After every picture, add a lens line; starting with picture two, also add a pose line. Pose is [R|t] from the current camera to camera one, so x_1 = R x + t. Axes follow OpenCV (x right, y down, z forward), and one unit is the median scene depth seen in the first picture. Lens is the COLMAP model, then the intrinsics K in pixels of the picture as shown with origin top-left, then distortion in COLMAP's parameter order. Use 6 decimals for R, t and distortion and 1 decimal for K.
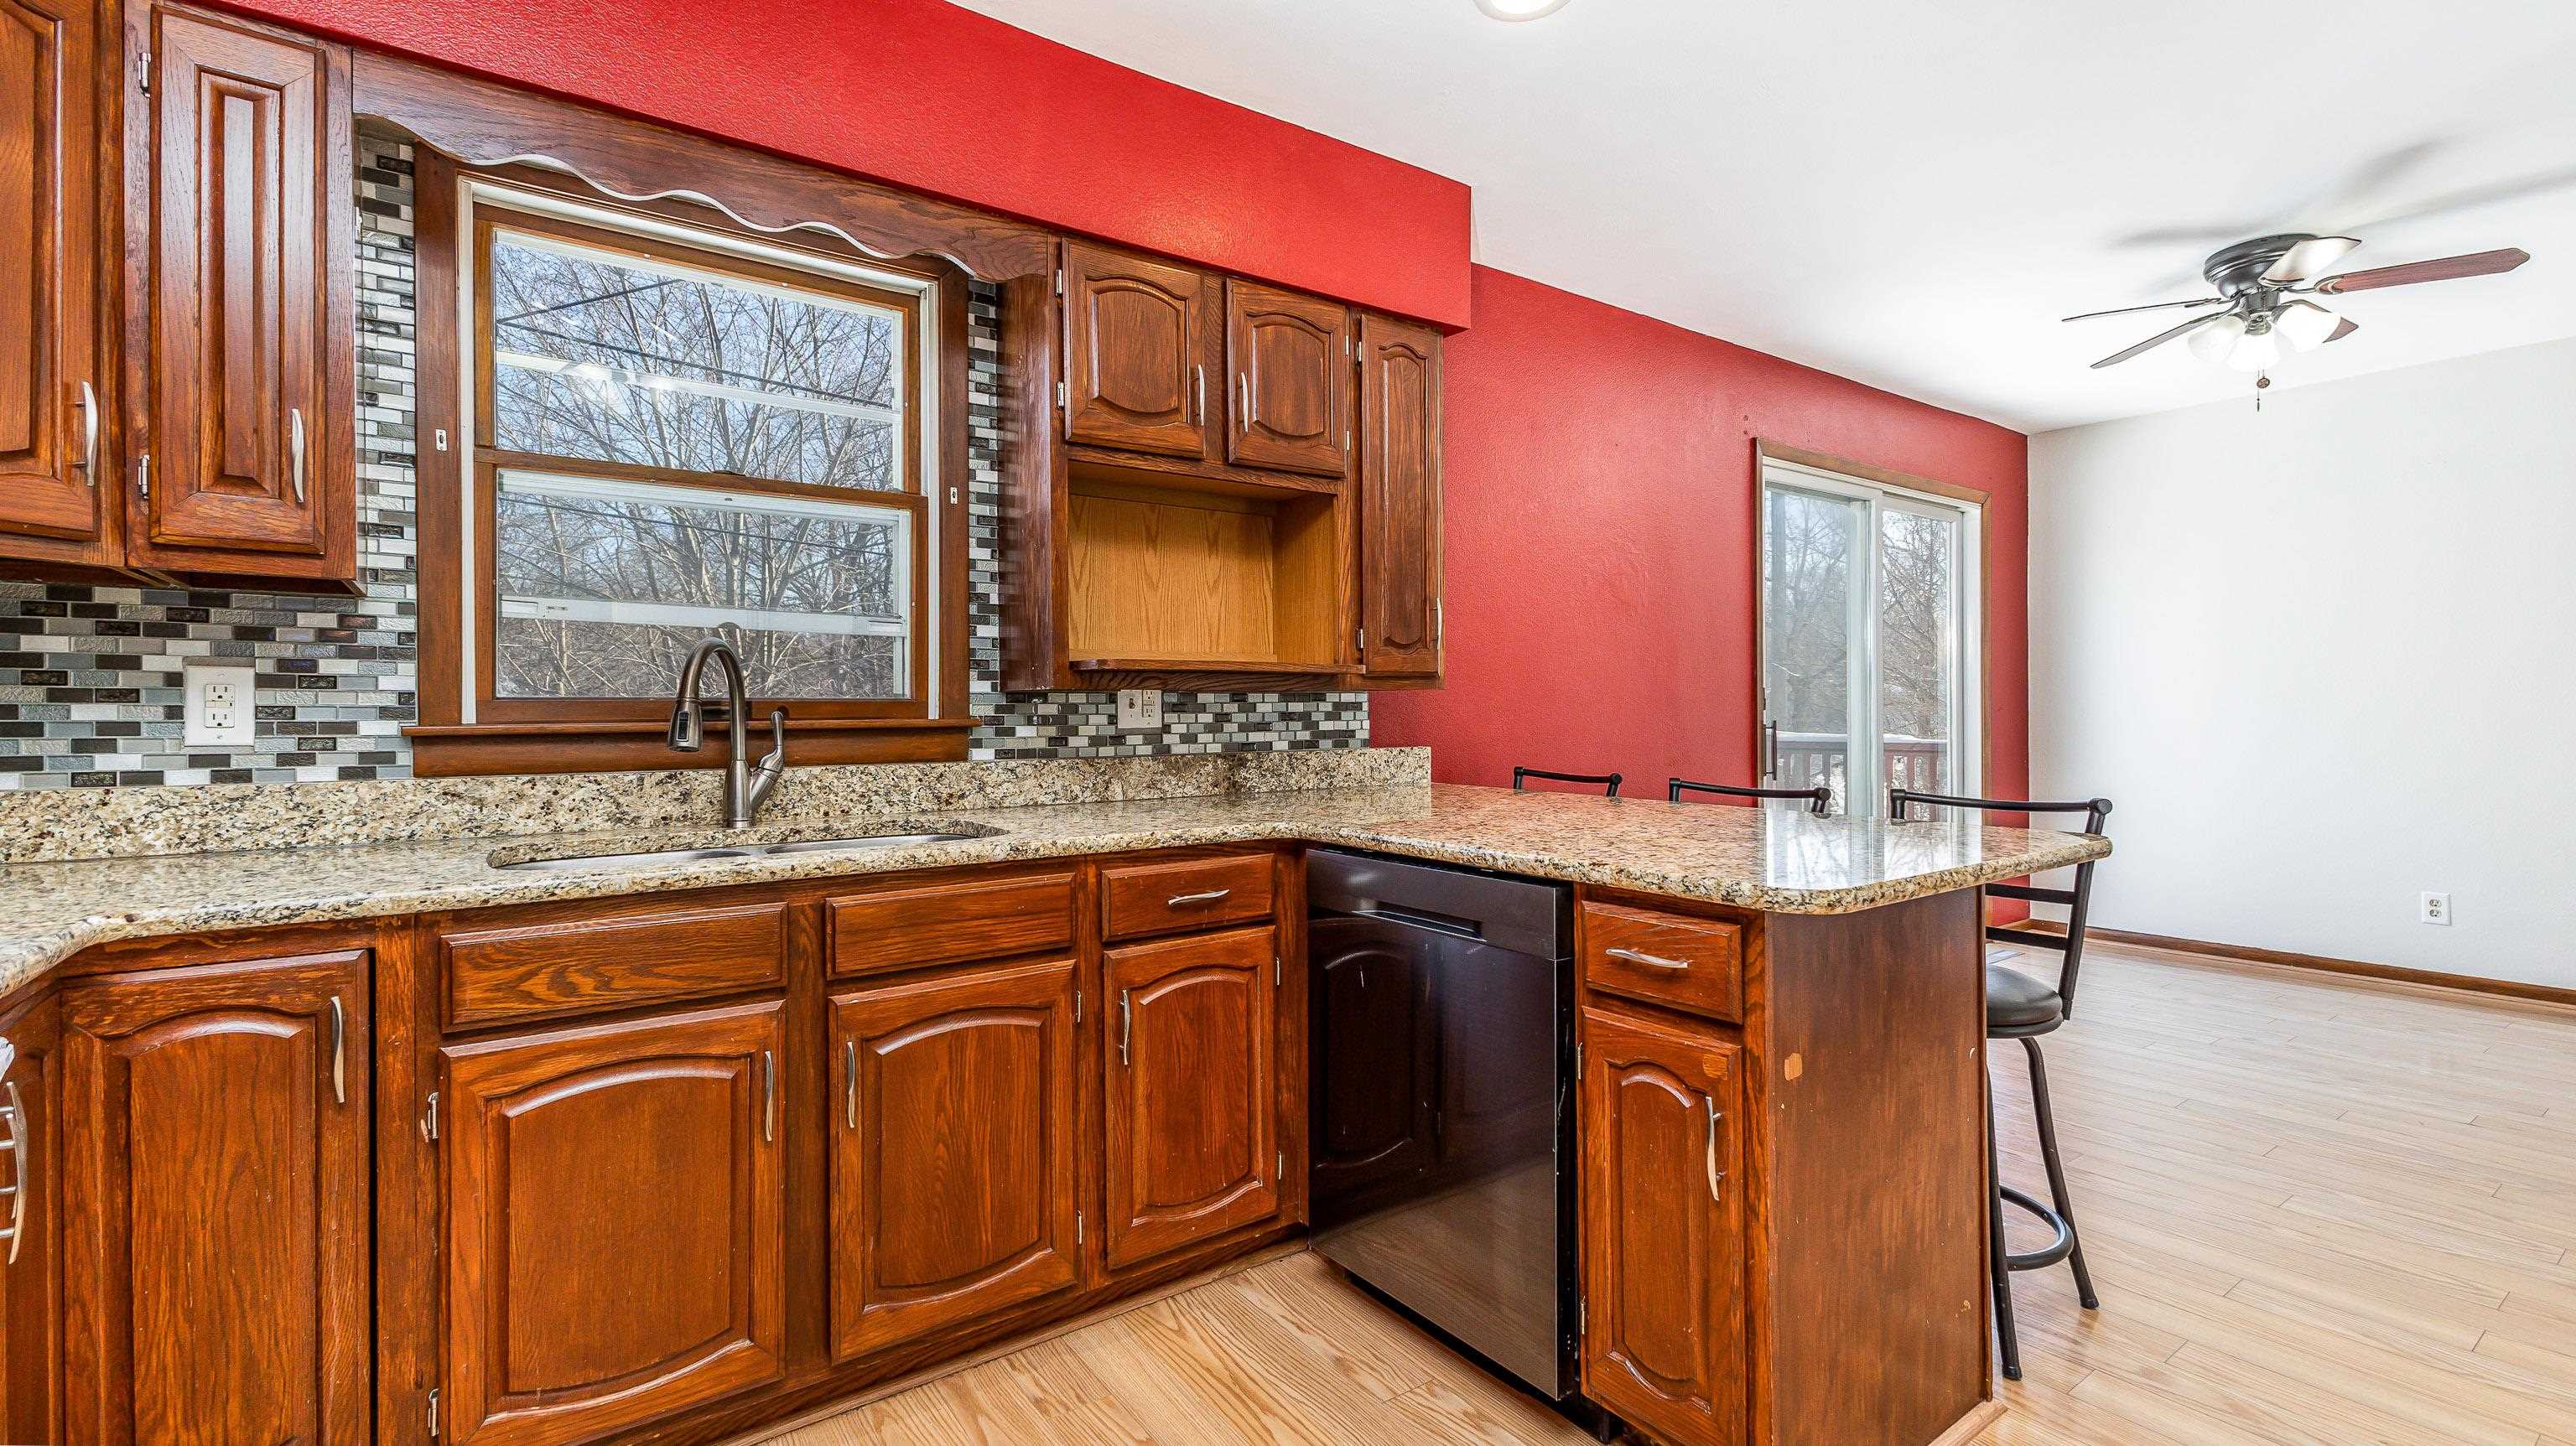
lens RADIAL K [[1132.8, 0, 1286.7], [0, 1132.8, 716.4], [0, 0, 1]] dist [0.005010, 0.000419]
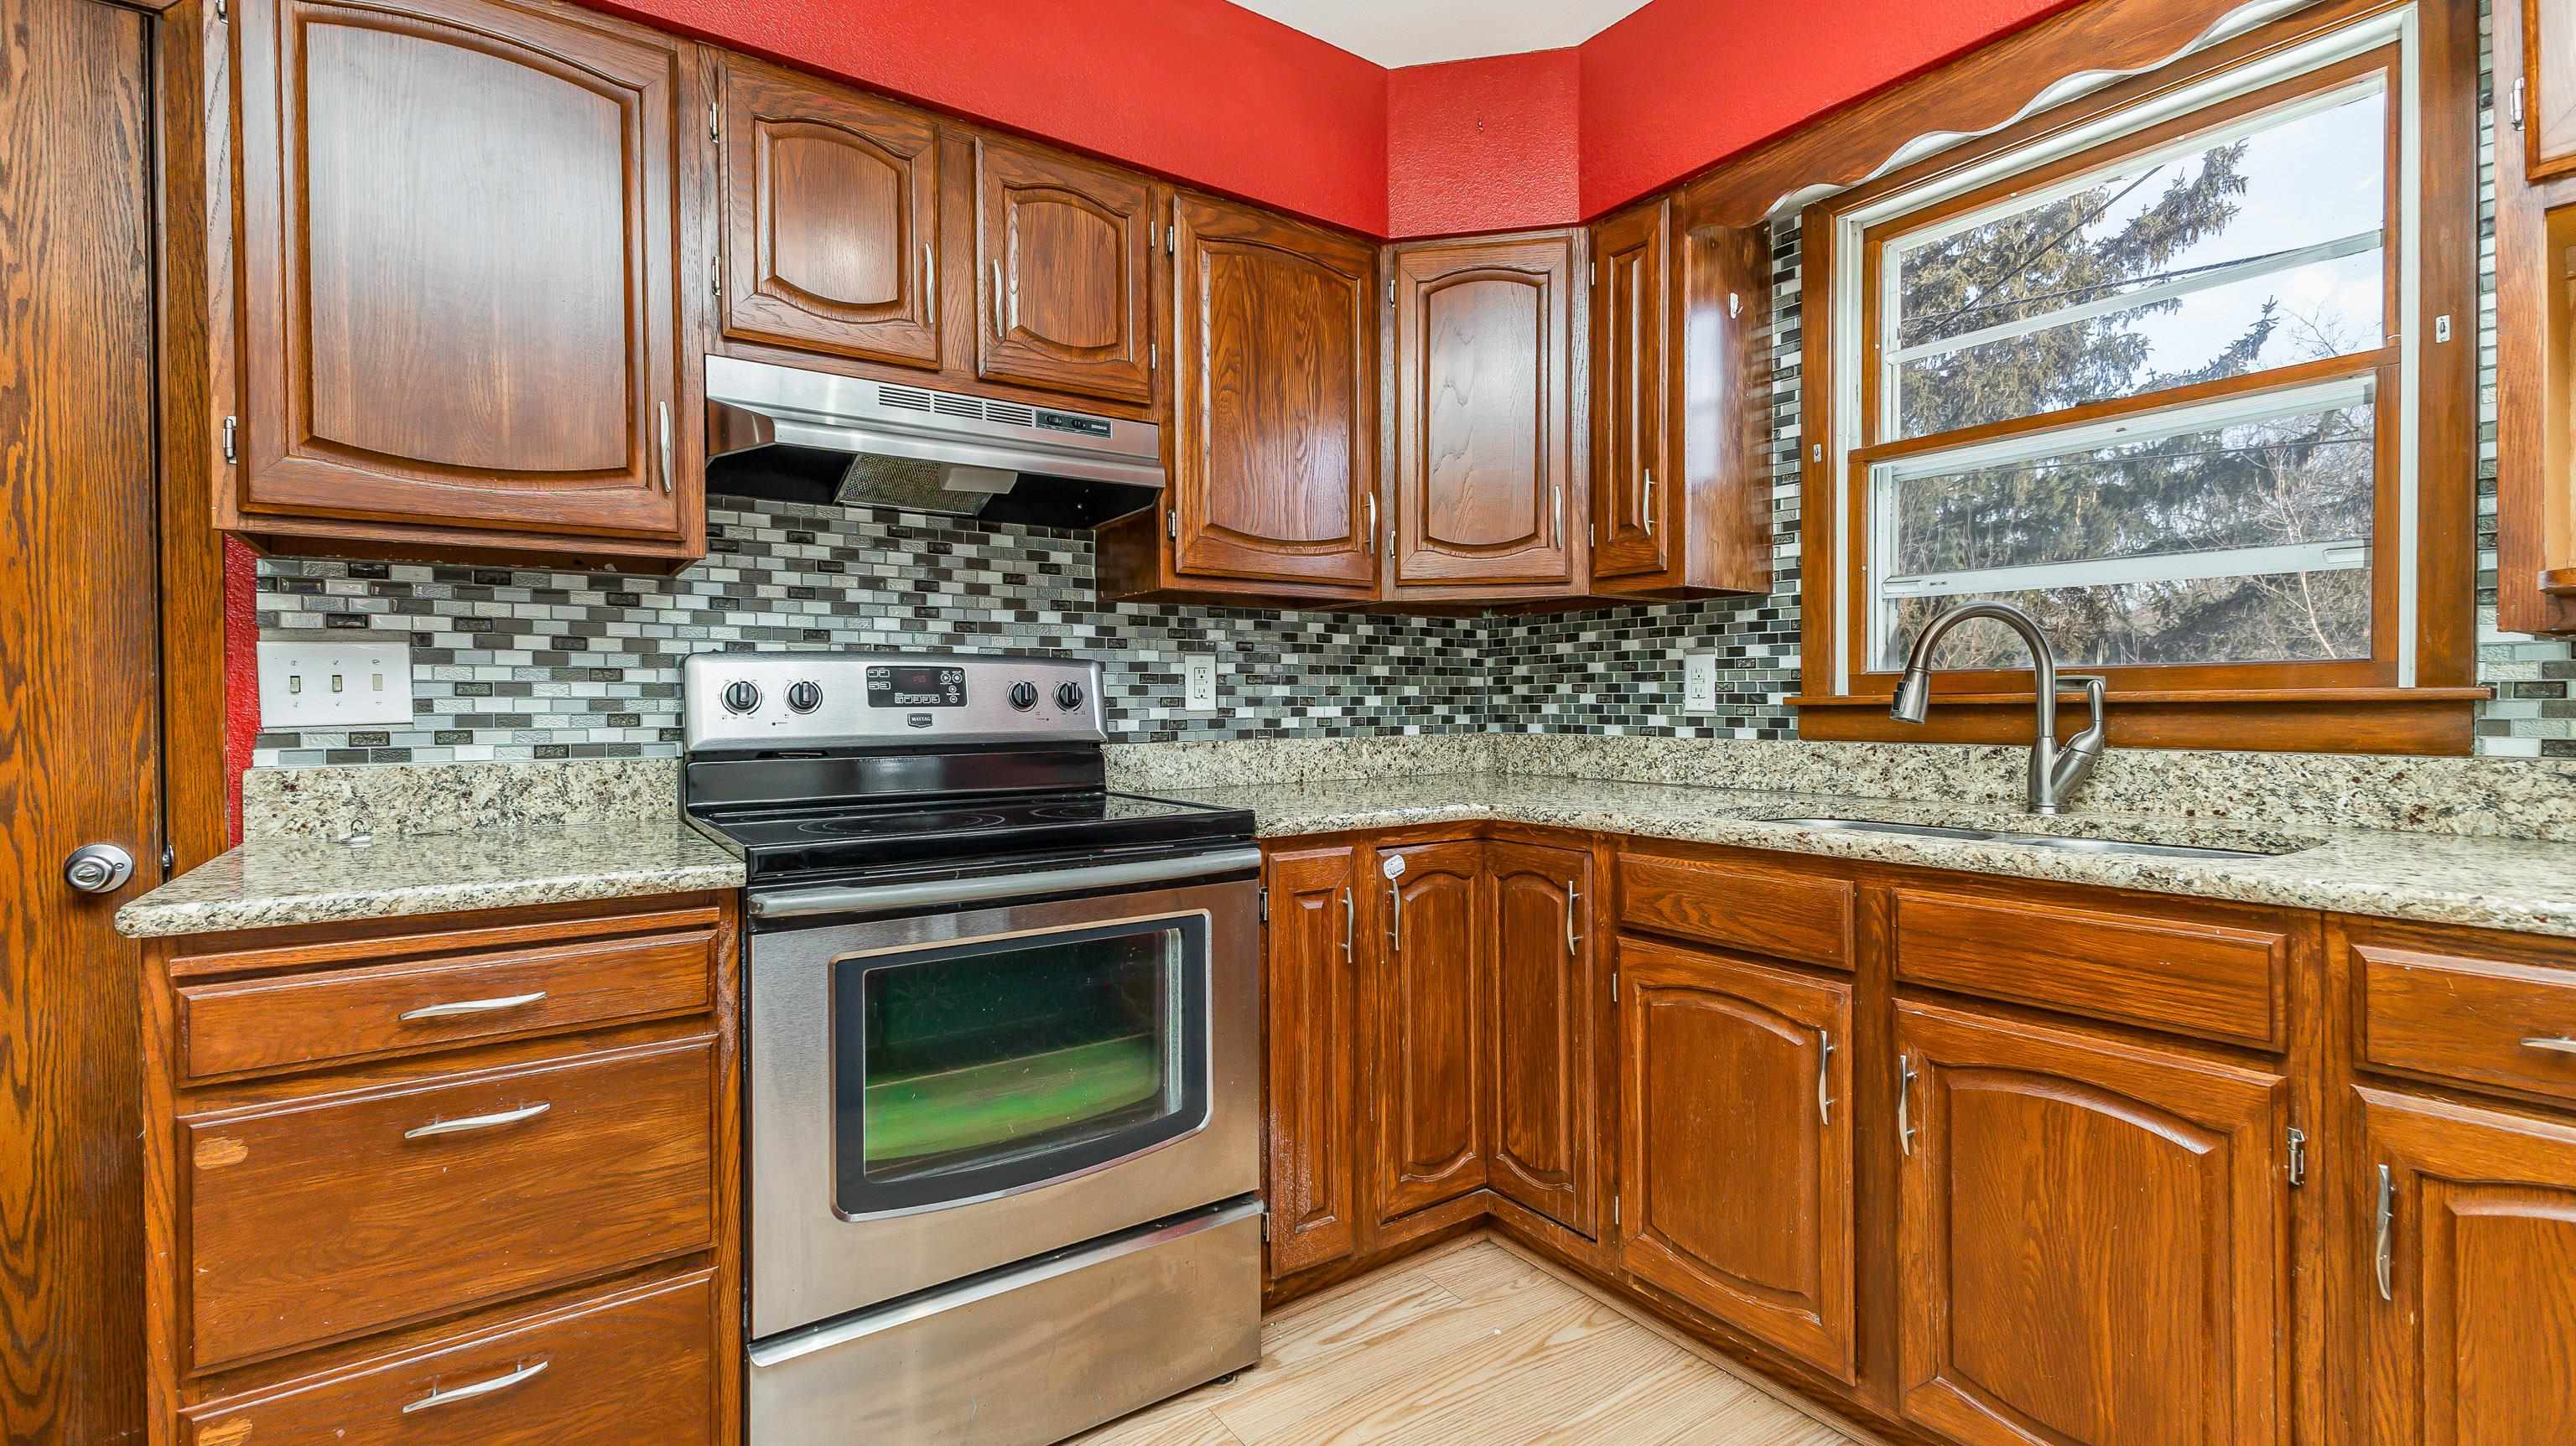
lens RADIAL K [[1132.8, 0, 1287.6], [0, 1132.8, 709.4], [0, 0, 1]] dist [0.005010, 0.000419]
pose [[-0.018548, 0.007753, -0.999798, 0.443944], [-0.000261, 0.999970, 0.007760, 0.012424], [0.999828, 0.000405, -0.018545, 0.485901]]
